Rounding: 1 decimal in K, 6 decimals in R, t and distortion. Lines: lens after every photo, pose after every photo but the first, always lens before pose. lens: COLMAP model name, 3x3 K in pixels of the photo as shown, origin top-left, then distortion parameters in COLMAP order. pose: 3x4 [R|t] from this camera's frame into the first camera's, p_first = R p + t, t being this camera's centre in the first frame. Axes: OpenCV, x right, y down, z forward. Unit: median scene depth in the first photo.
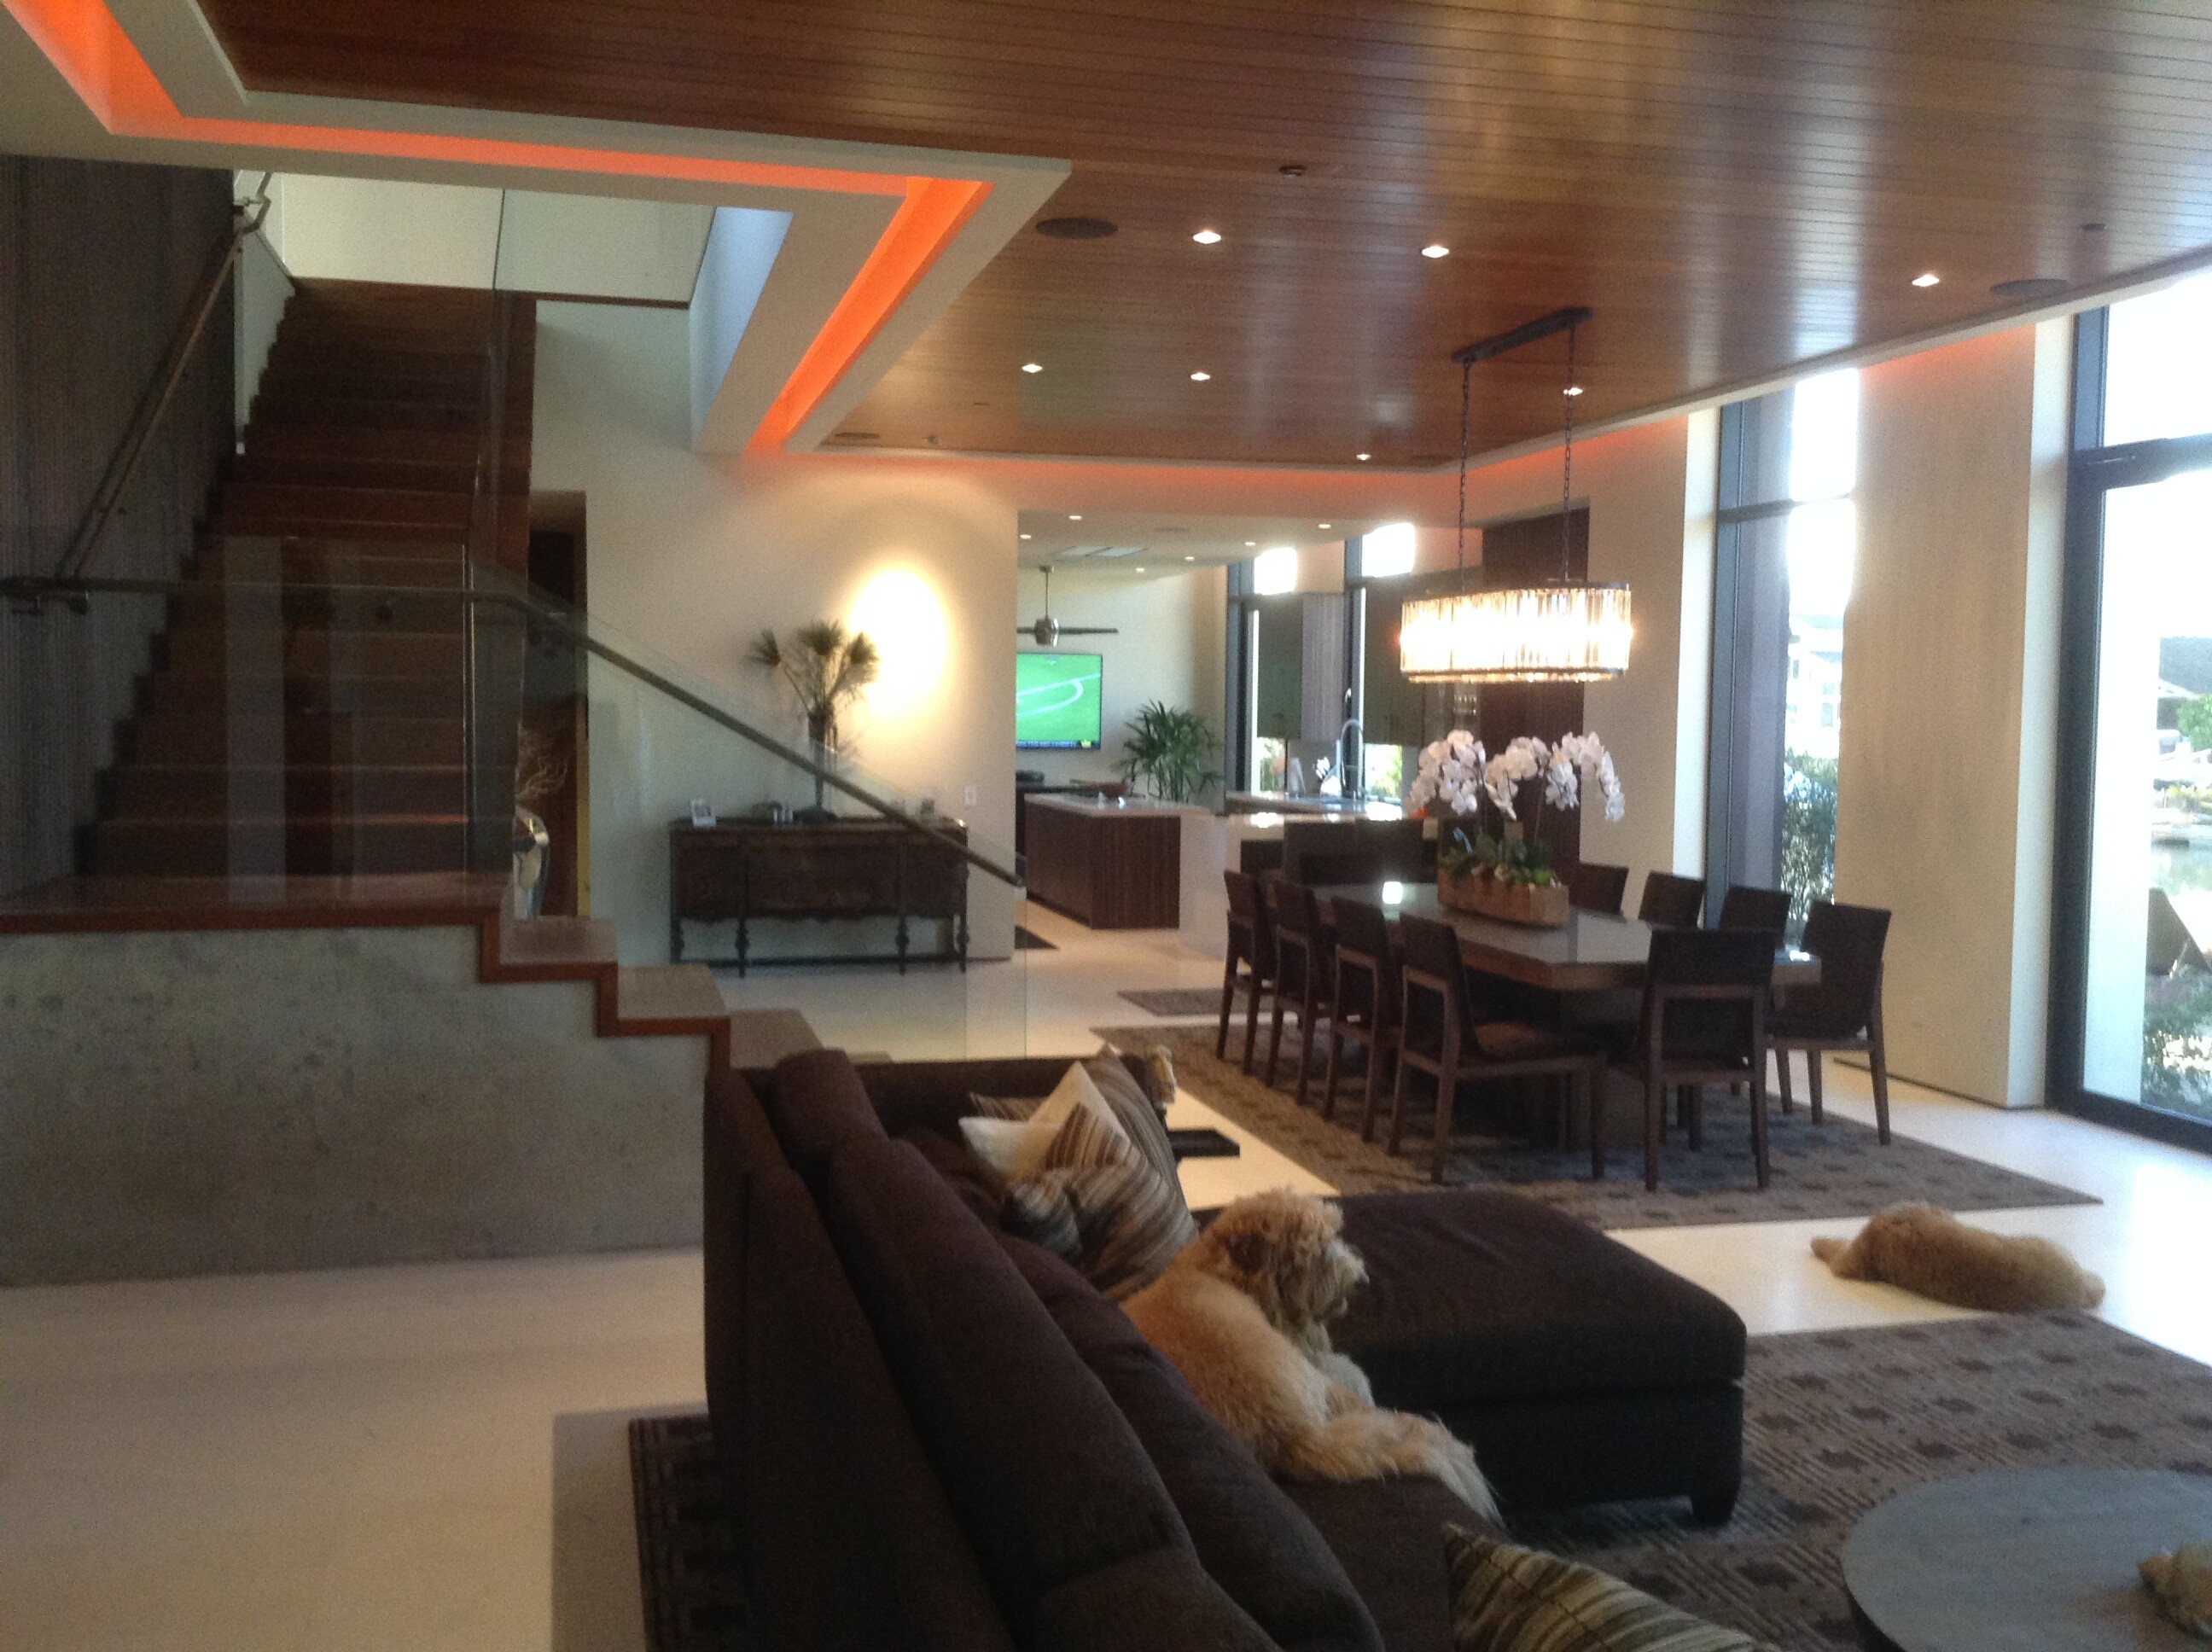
lens RADIAL K [[2039.4, 0, 1106.0], [0, 2039.4, 826.0], [0, 0, 1]] dist [0.009513, 0.003904]
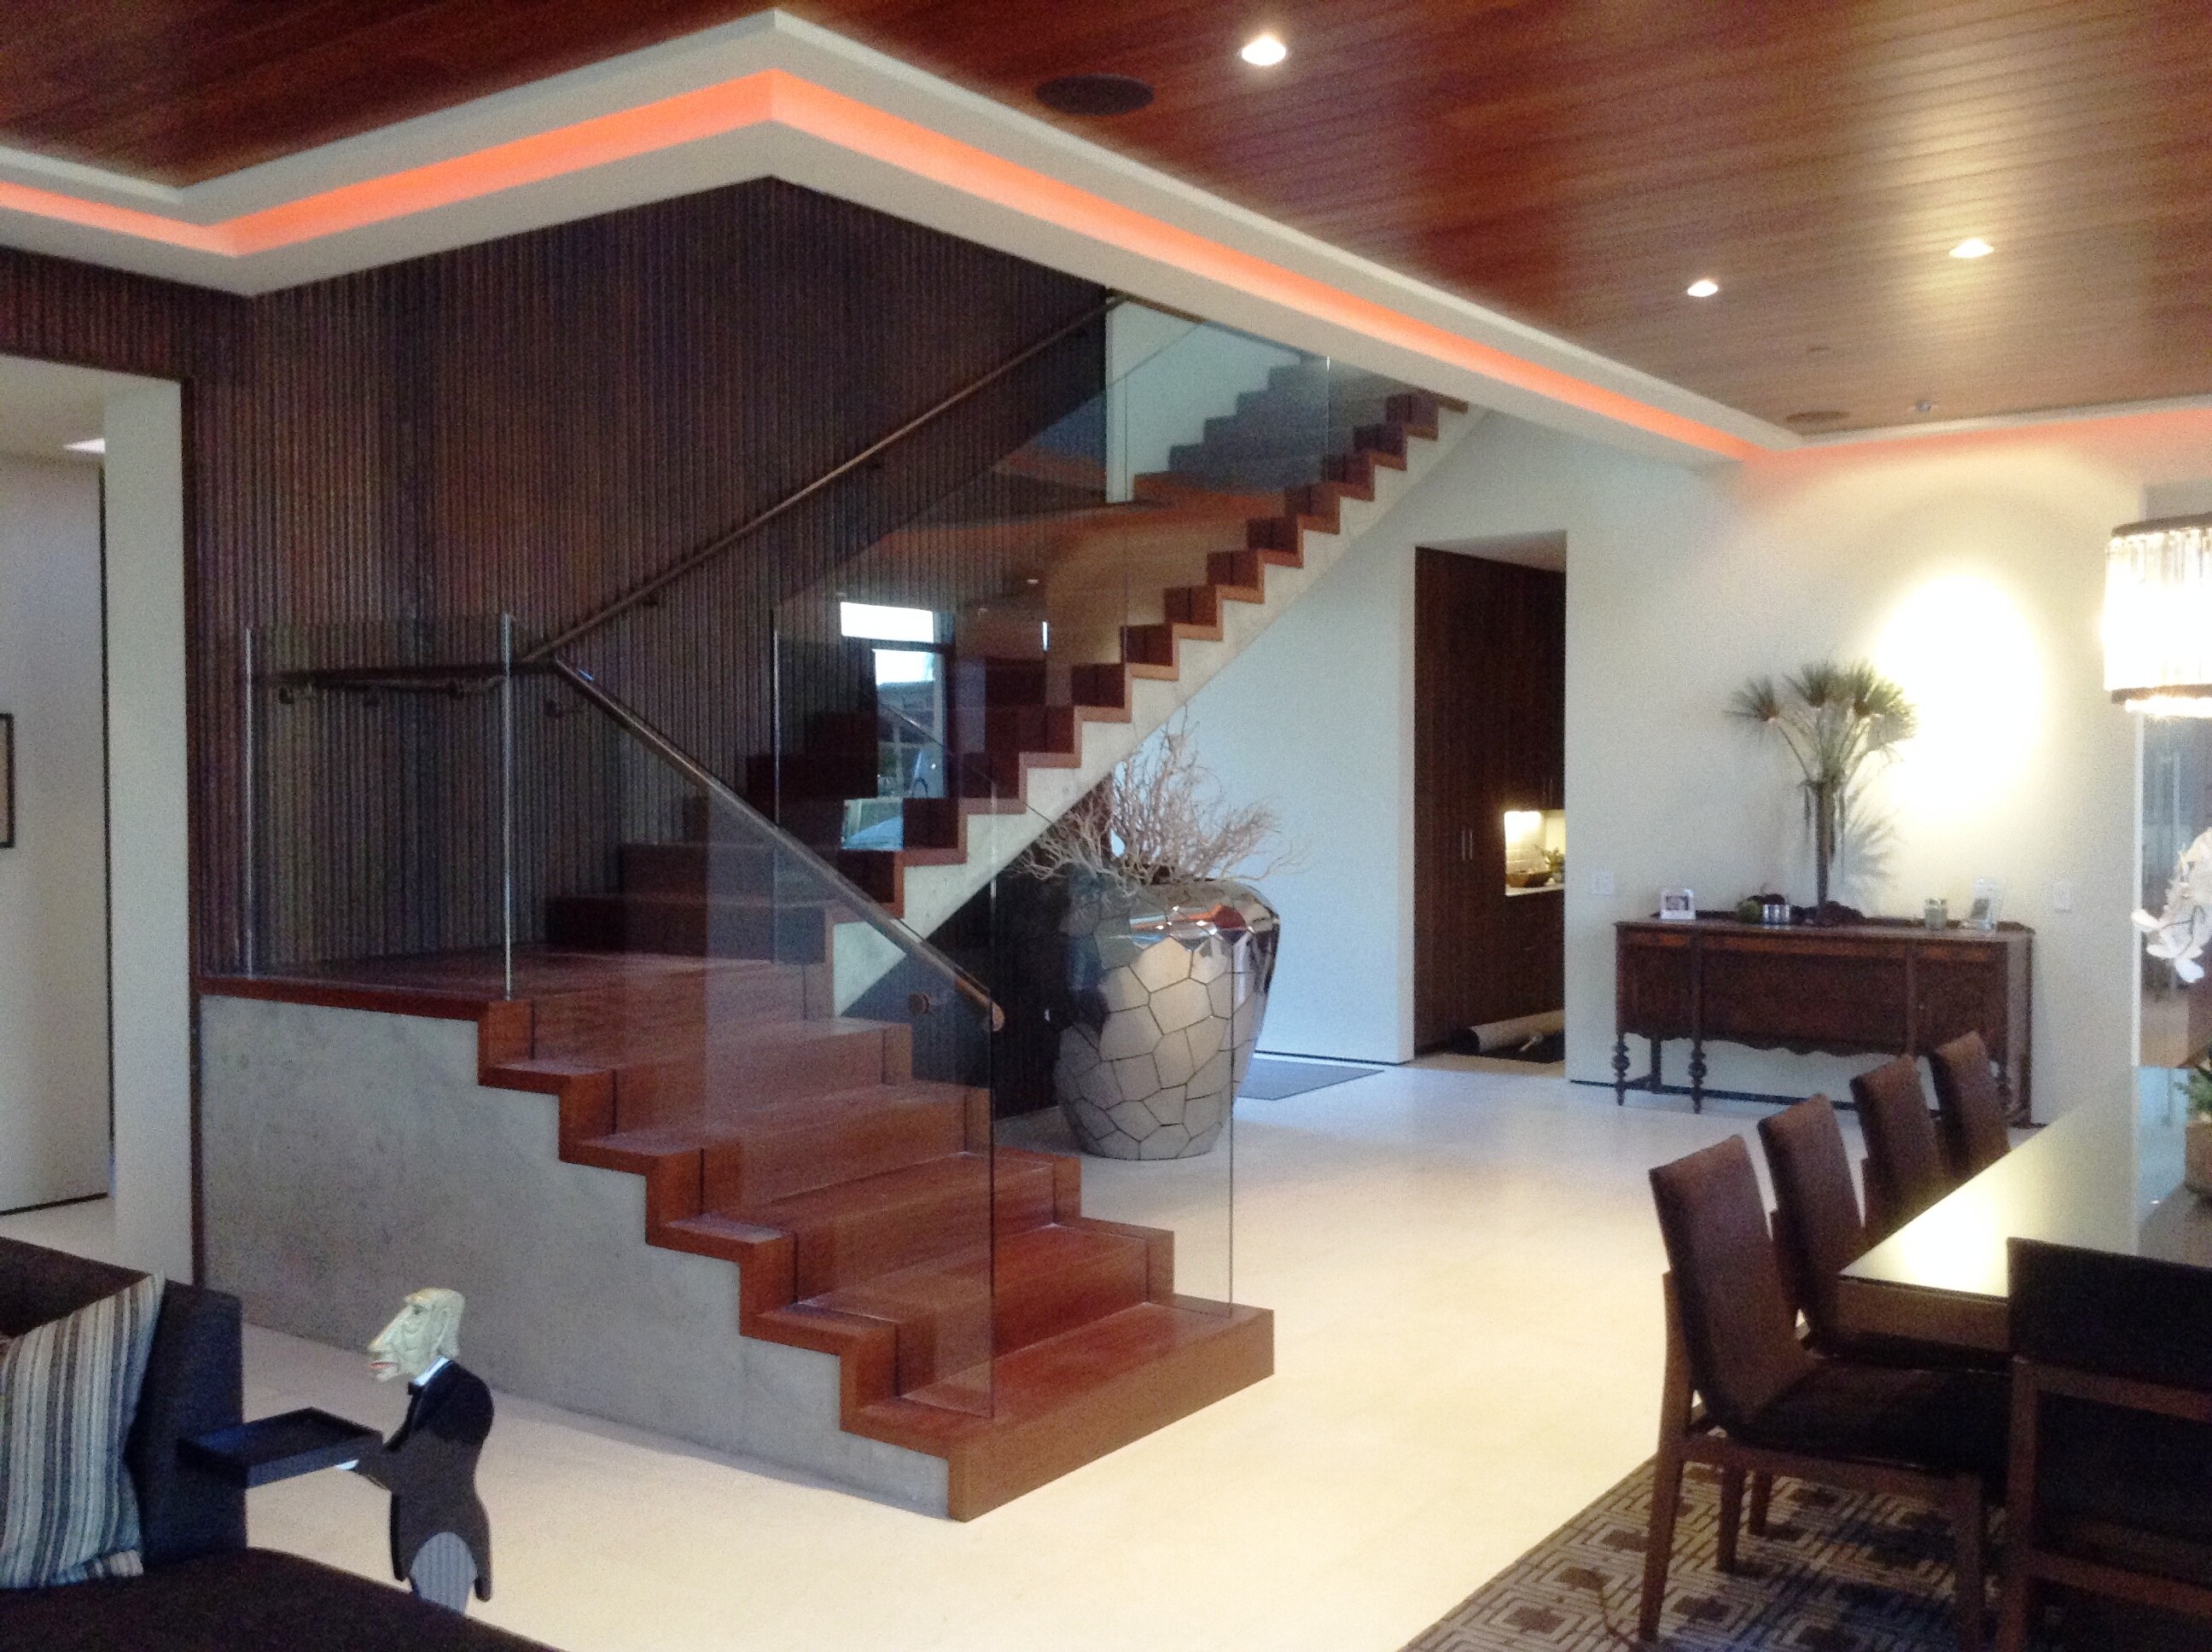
lens RADIAL K [[2039.4, 0, 1106.0], [0, 2039.4, 826.0], [0, 0, 1]] dist [0.009513, 0.003904]
pose [[0.642134, 0.006065, -0.766569, 0.282230], [-0.031428, 0.999336, -0.018420, -0.015567], [0.765948, 0.035920, 0.641898, 0.293444]]
